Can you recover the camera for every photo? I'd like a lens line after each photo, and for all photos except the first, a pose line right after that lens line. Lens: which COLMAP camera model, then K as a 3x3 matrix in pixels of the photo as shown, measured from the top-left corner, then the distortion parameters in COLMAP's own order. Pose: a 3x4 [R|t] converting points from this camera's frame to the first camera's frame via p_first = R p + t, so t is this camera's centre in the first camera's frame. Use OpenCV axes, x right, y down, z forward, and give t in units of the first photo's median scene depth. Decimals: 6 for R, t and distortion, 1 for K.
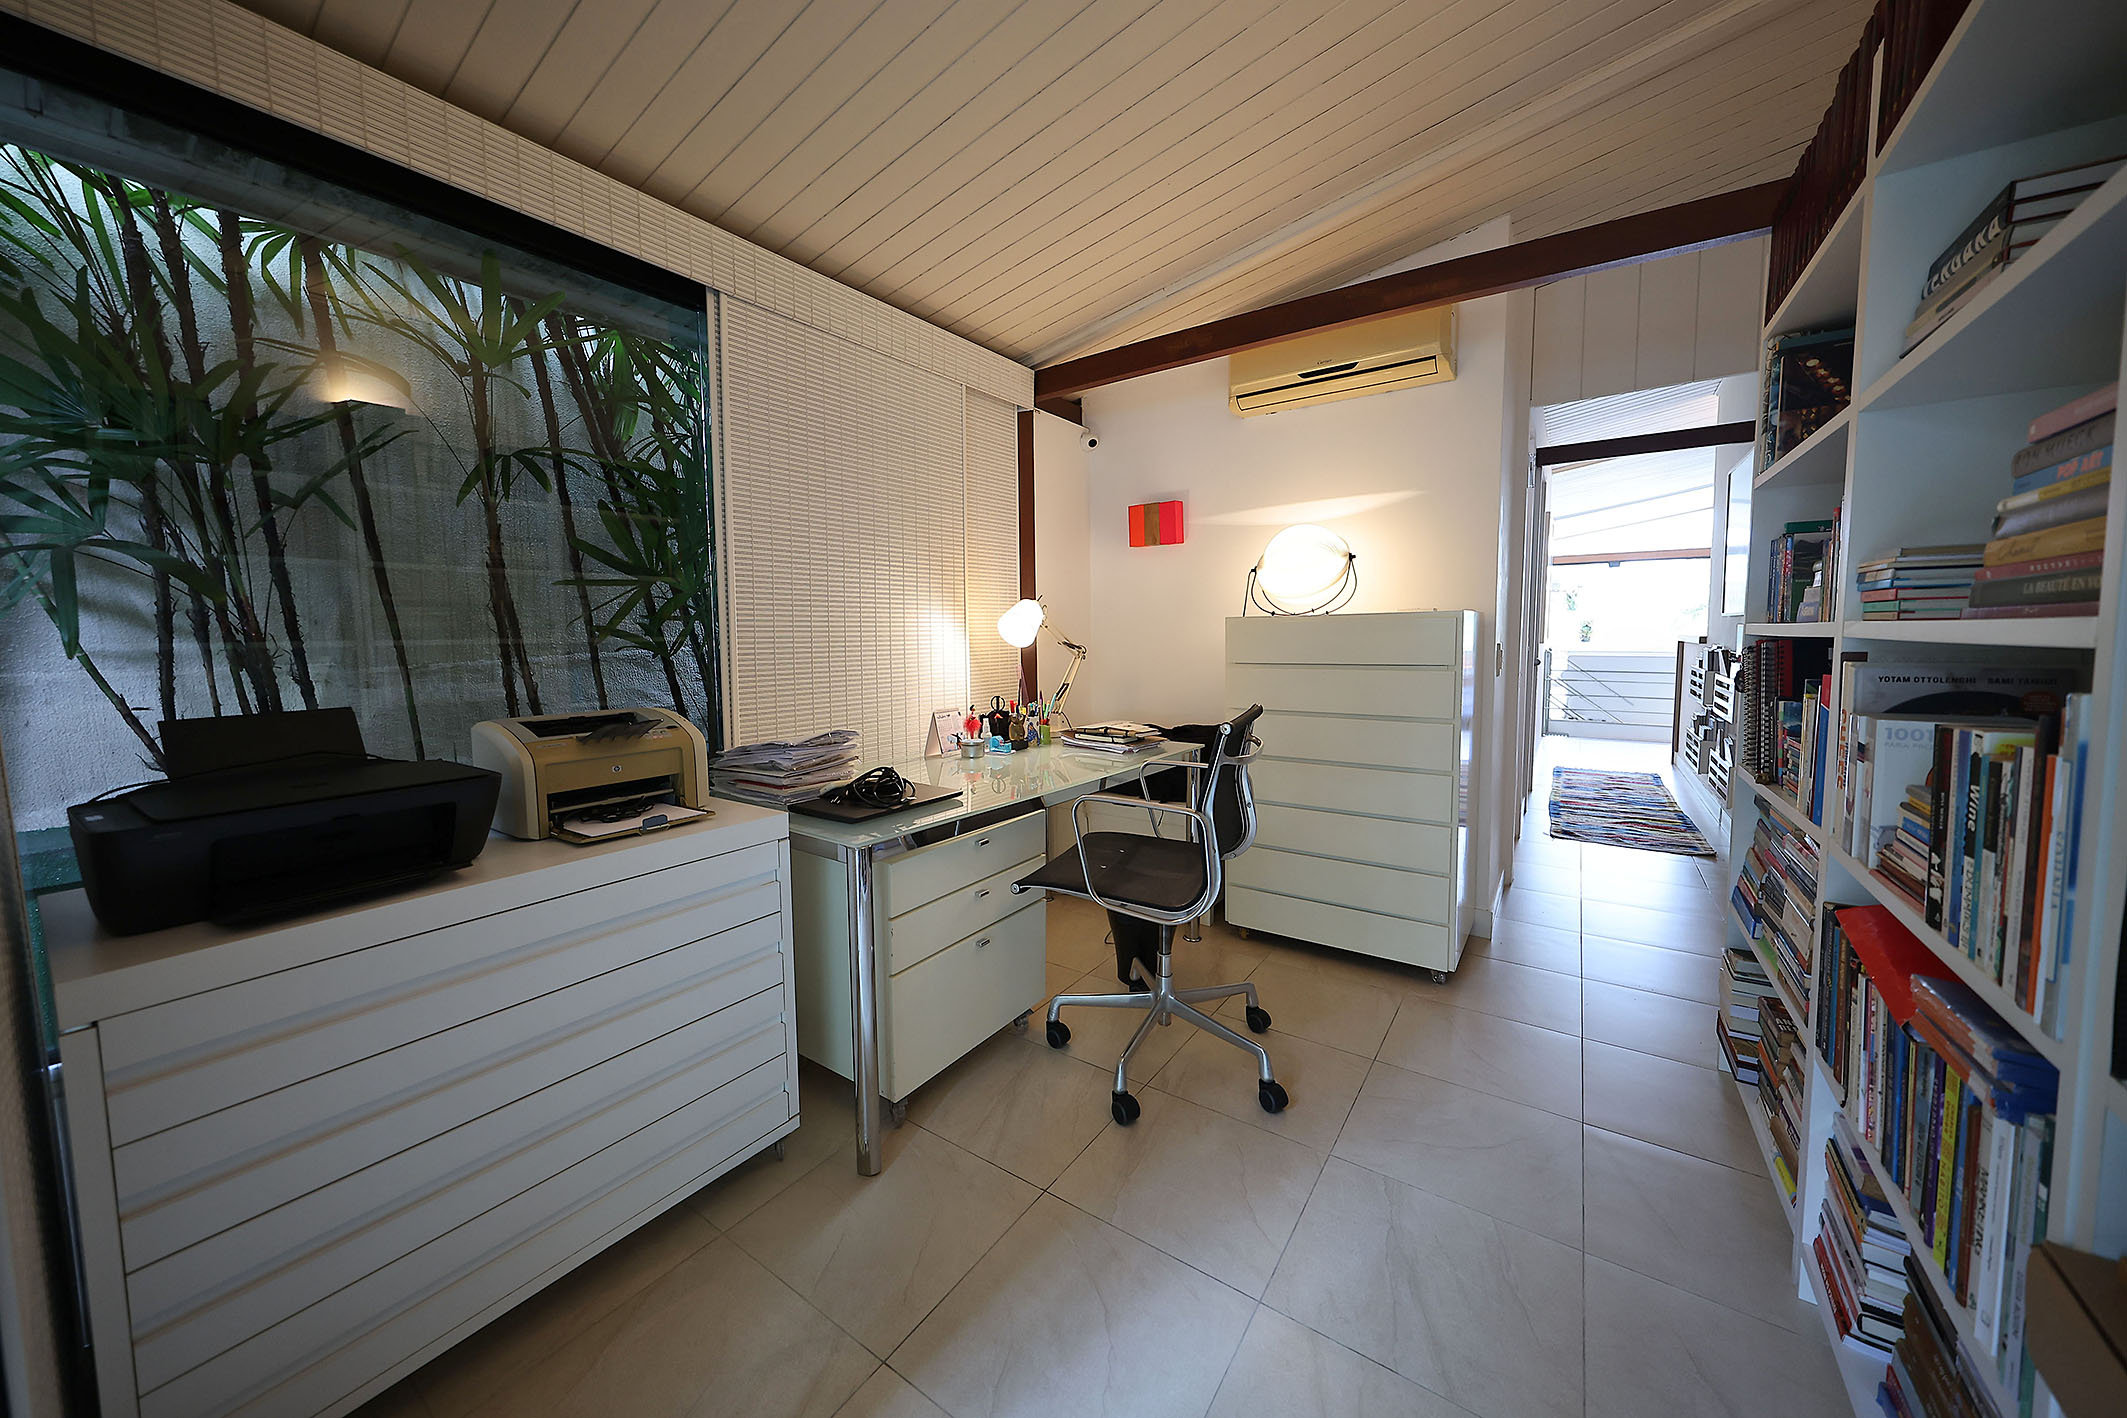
lens RADIAL K [[724.3, 0, 1068.5], [0, 724.3, 717.5], [0, 0, 1]] dist [0.001516, 0.000078]
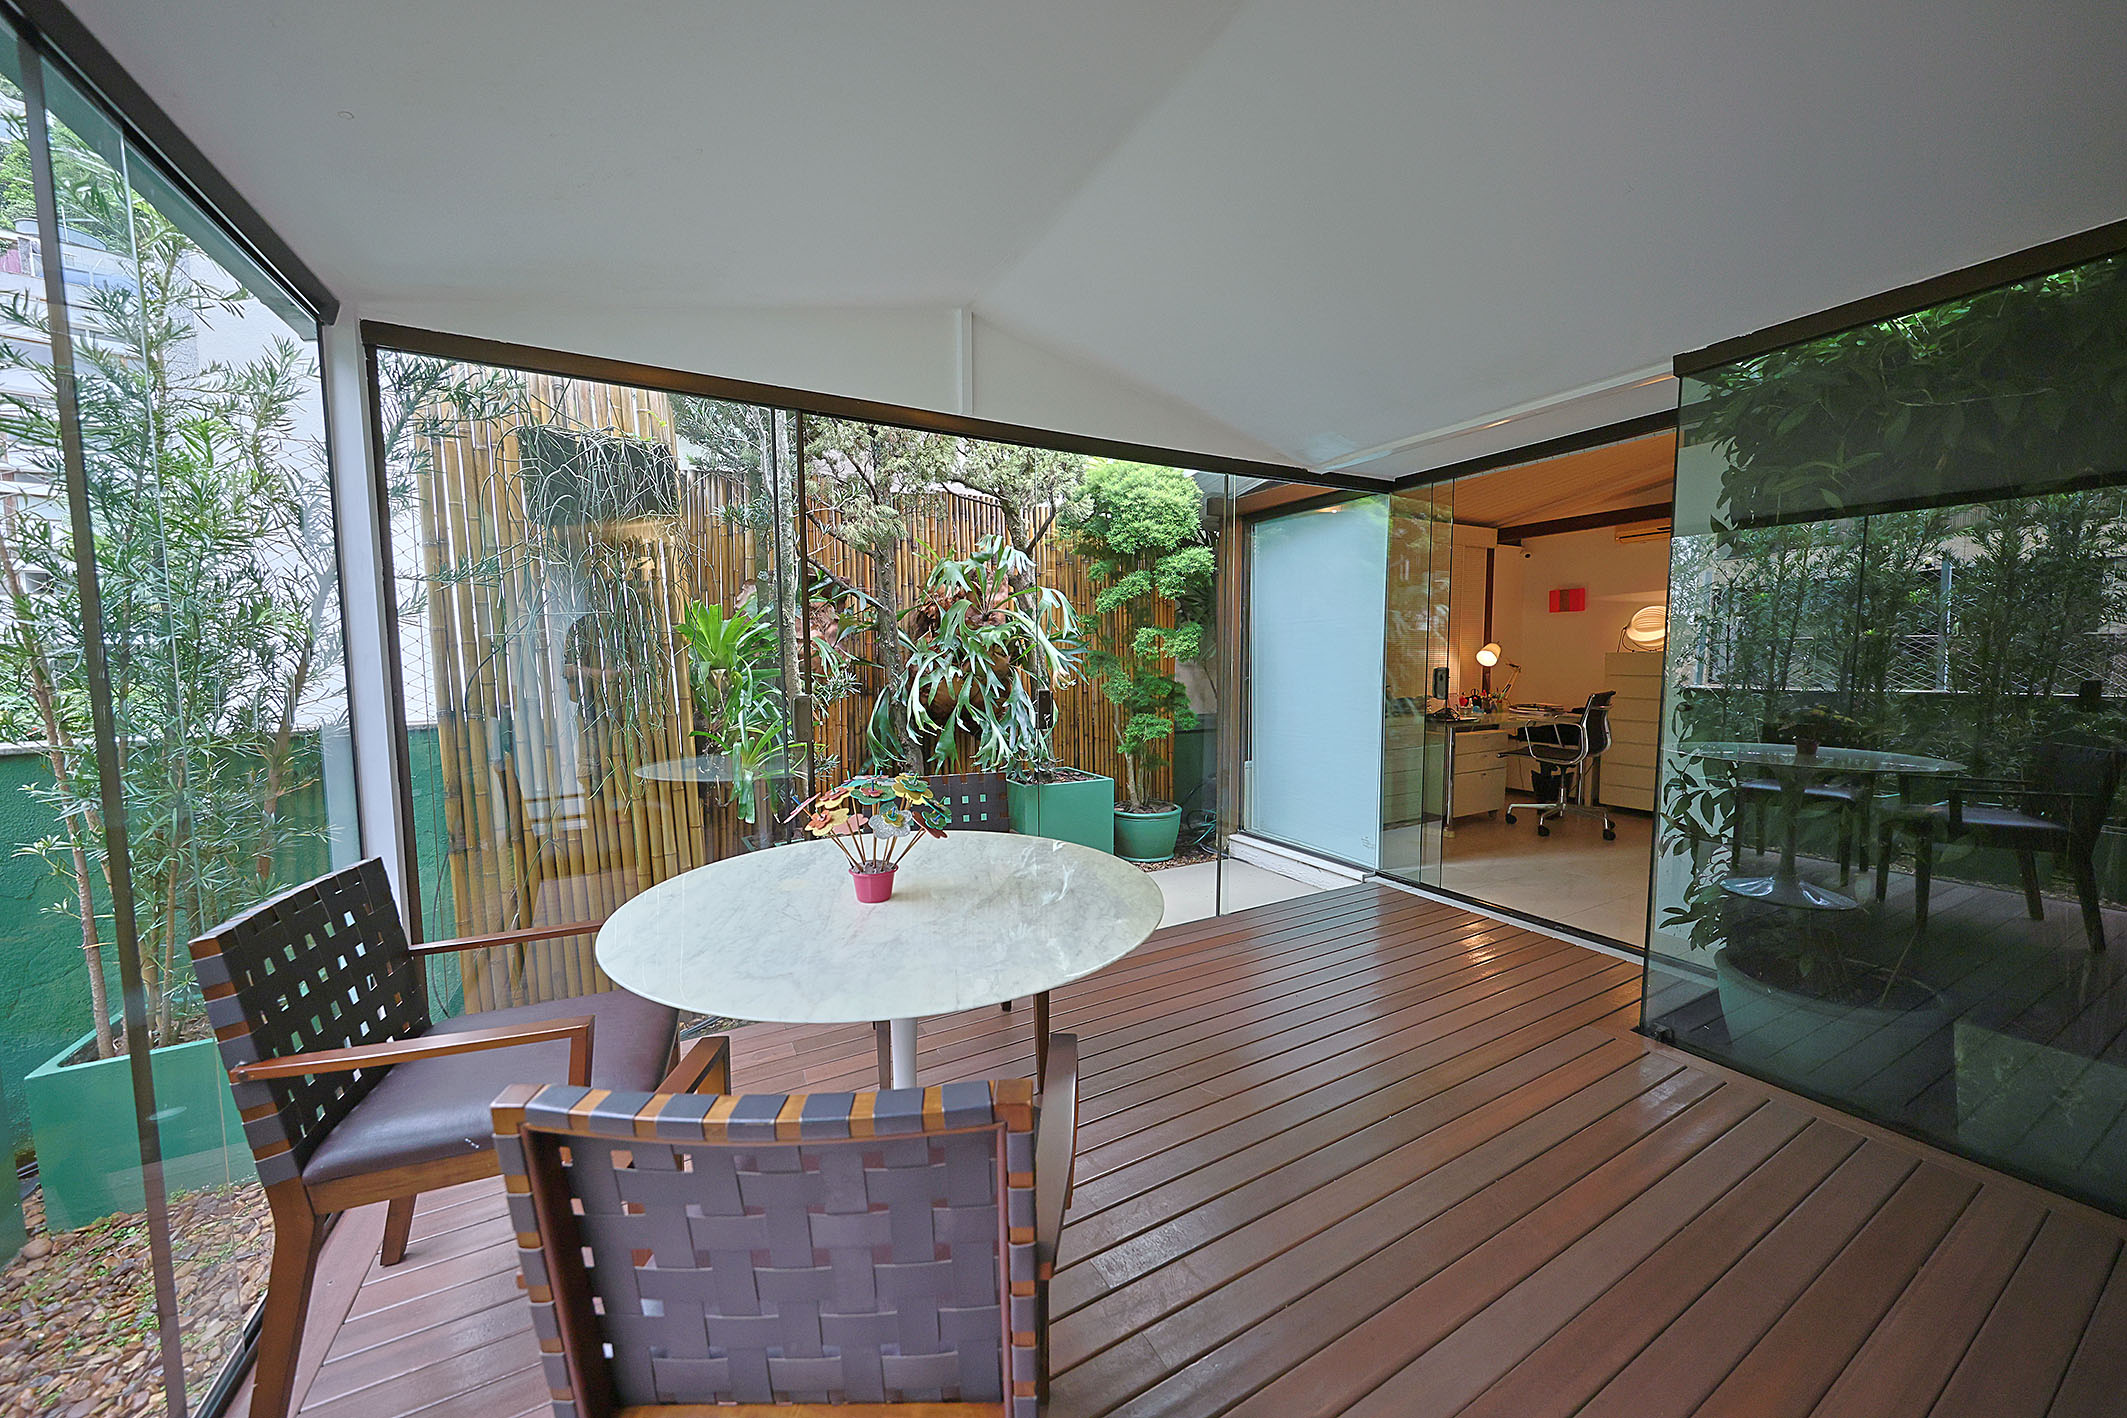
lens RADIAL K [[724.3, 0, 1068.5], [0, 724.3, 717.5], [0, 0, 1]] dist [0.001516, 0.000078]
pose [[0.890460, 0.044911, -0.452839, -0.176254], [-0.054215, 0.998500, -0.007581, 0.125636], [0.451820, 0.031302, 0.891560, -1.335333]]
